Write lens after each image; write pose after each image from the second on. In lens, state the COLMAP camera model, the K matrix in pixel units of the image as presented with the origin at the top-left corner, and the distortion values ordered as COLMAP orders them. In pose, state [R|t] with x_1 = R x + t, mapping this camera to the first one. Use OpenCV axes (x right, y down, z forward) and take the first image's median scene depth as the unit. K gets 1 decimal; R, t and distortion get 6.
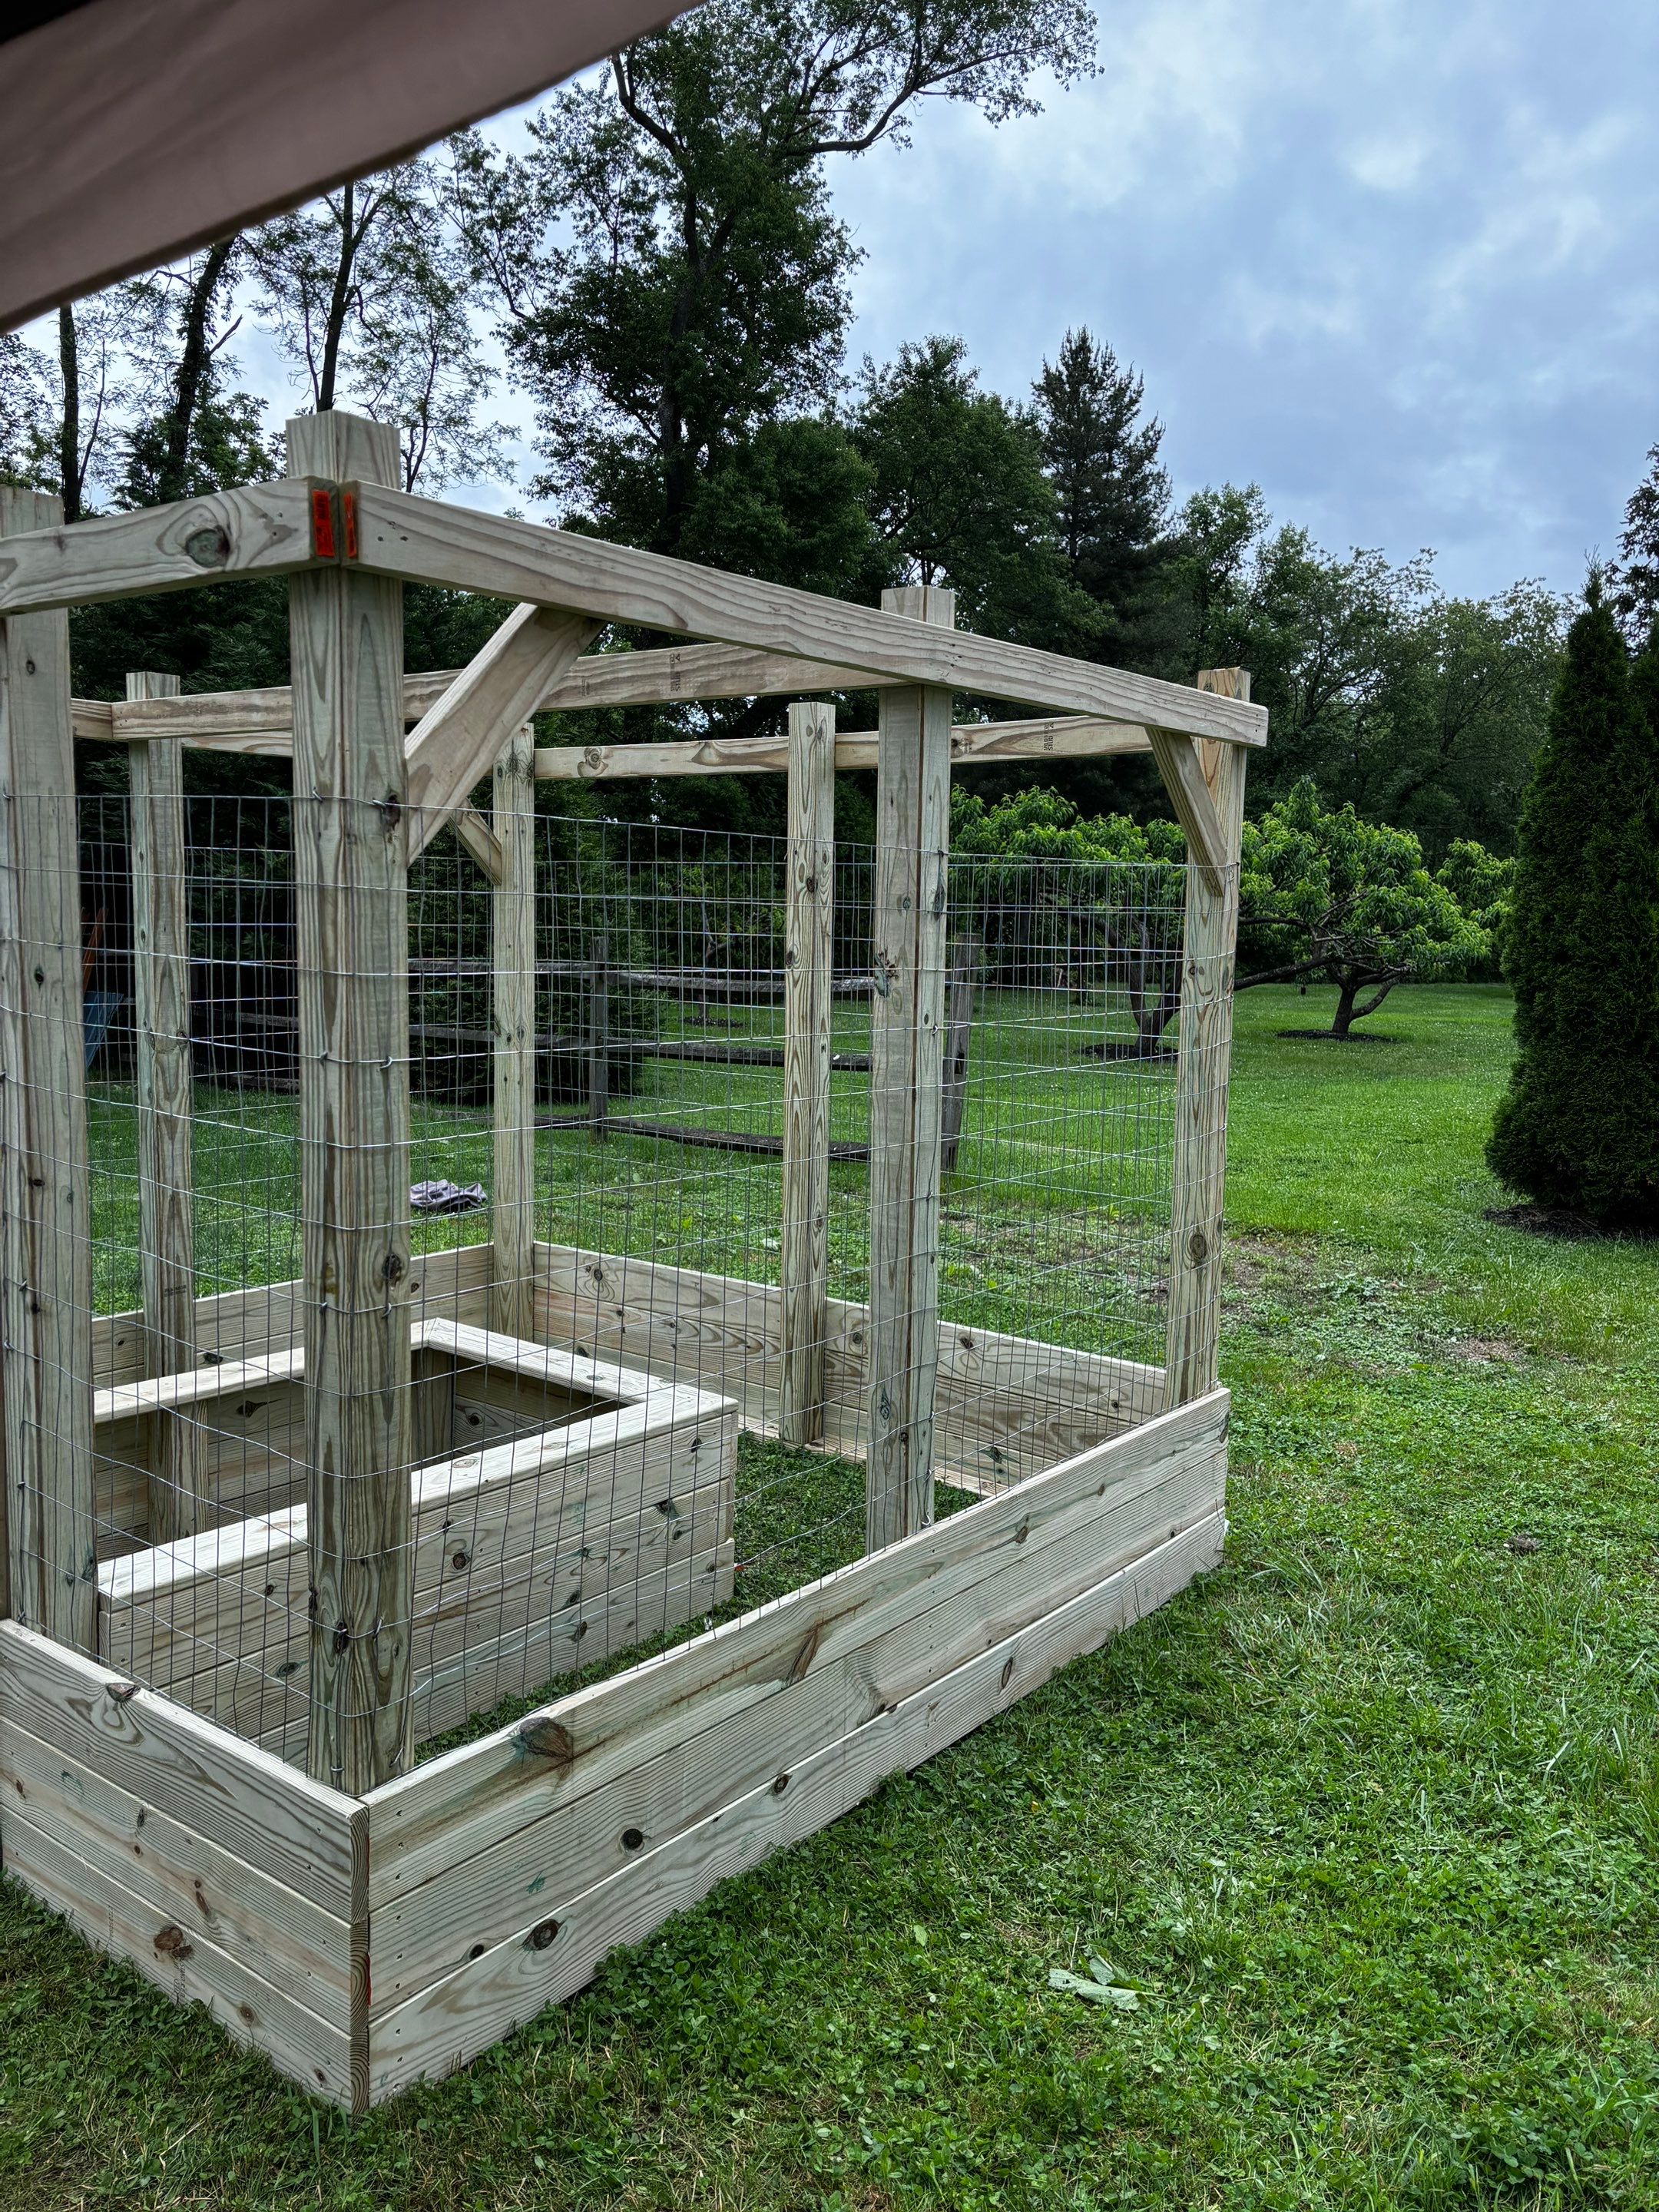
lens RADIAL K [[1674.7, 0, 829.5], [0, 1674.7, 1106.0], [0, 0, 1]] dist [0.005488, 0.000828]
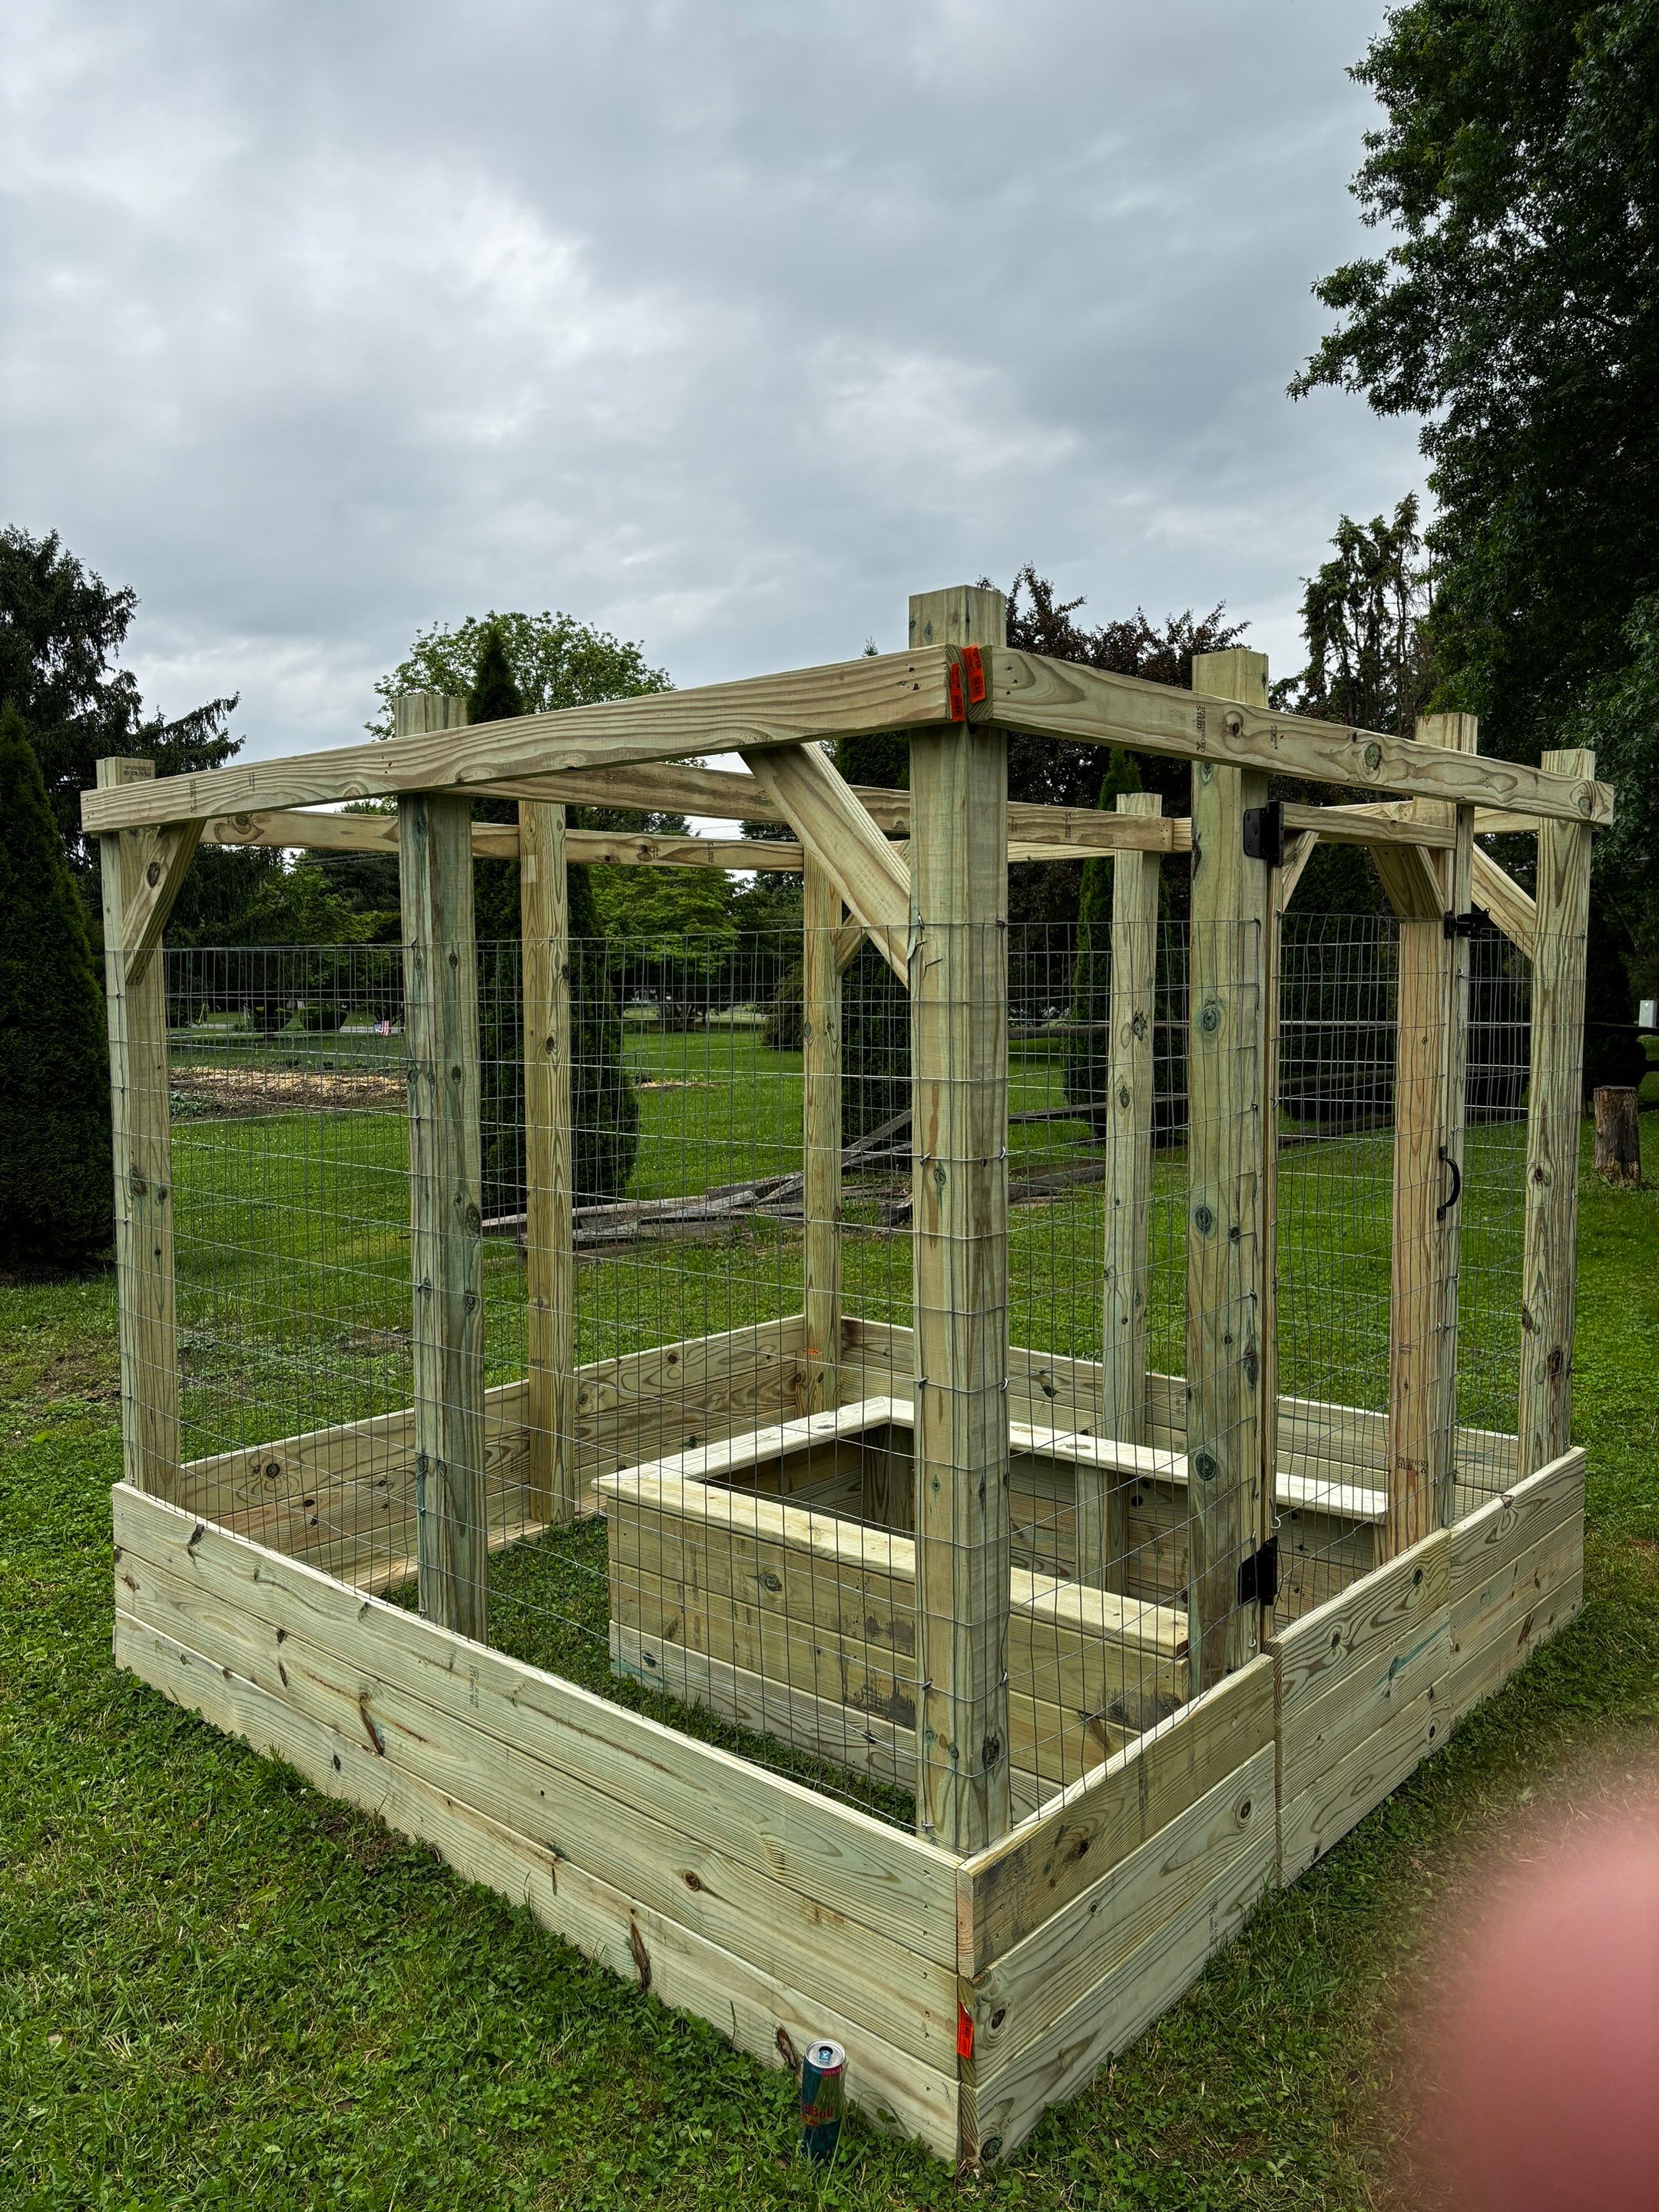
lens RADIAL K [[1651.6, 0, 829.0], [0, 1651.6, 1095.8], [0, 0, 1]] dist [0.032795, -0.007283]
pose [[0.071251, -0.100726, 0.992360, -0.127247], [0.132032, 0.987086, 0.090711, -0.015957], [-0.988681, 0.124560, 0.083630, 0.094427]]
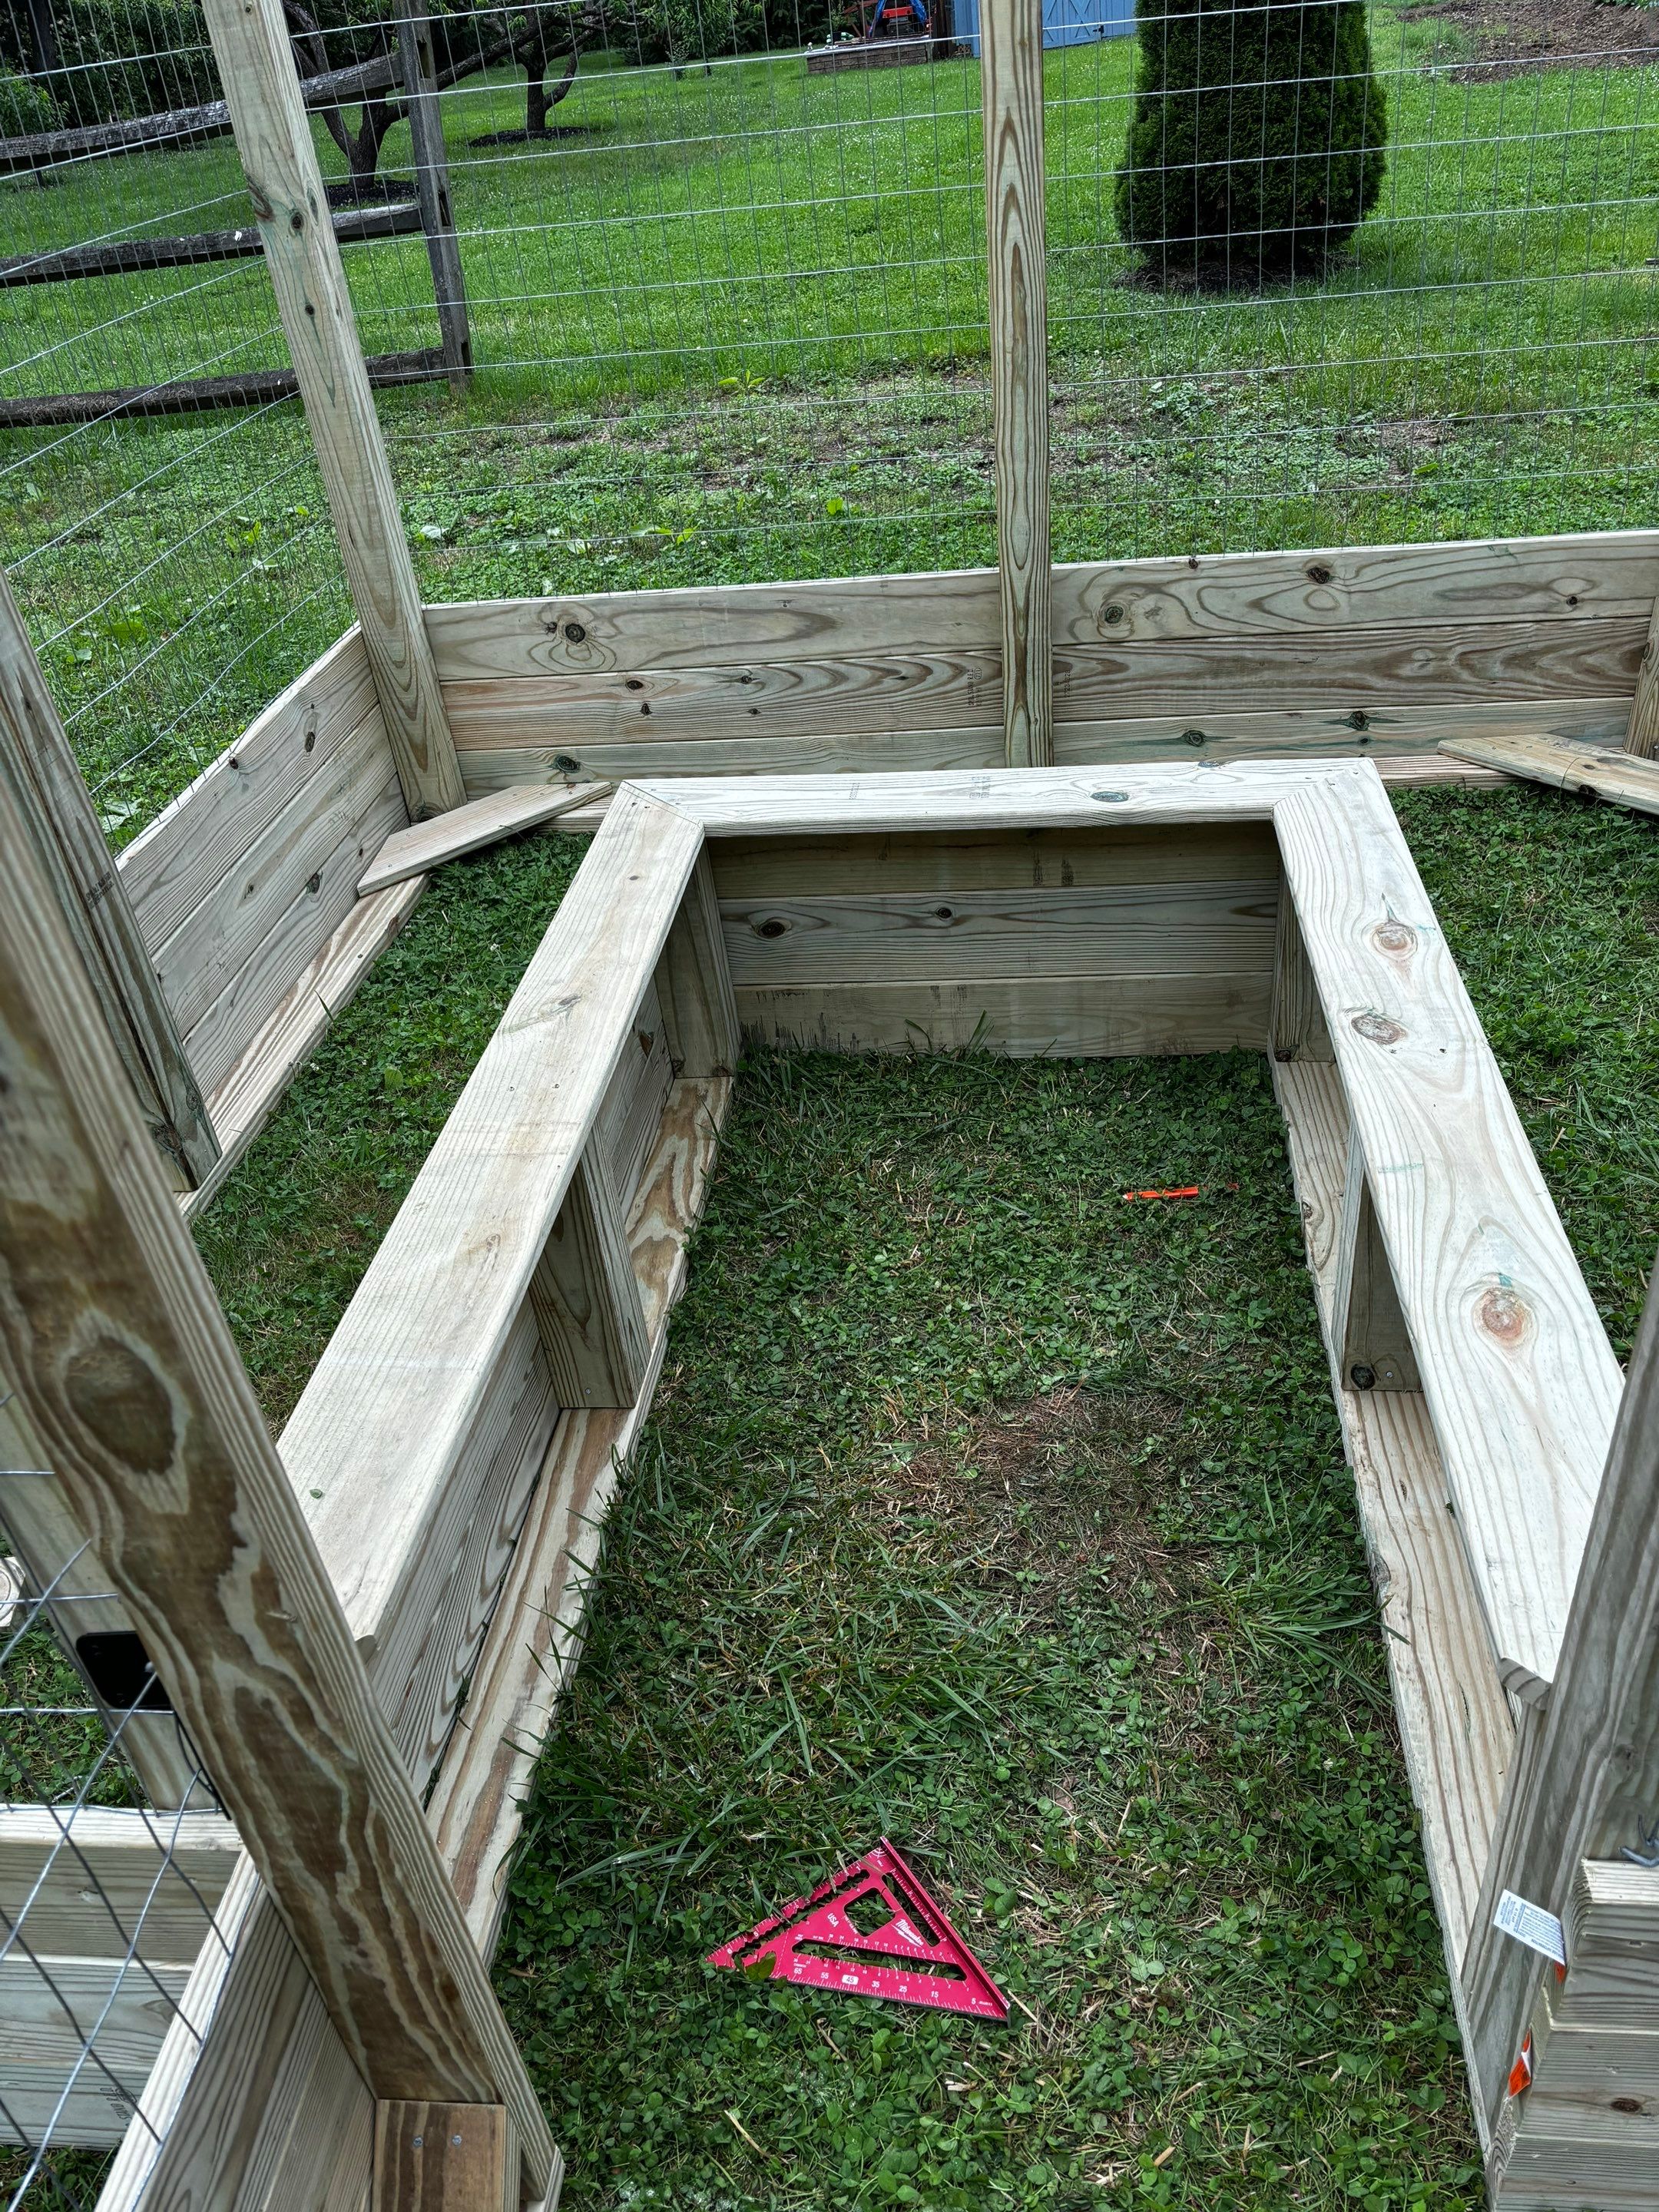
lens RADIAL K [[1665.3, 0, 830.7], [0, 1665.3, 1096.6], [0, 0, 1]] dist [0.054710, -0.080997]
pose [[0.848188, -0.379756, 0.369273, -0.050050], [0.175631, 0.859331, 0.480316, -0.004173], [-0.499730, -0.342542, 0.795572, 0.060401]]
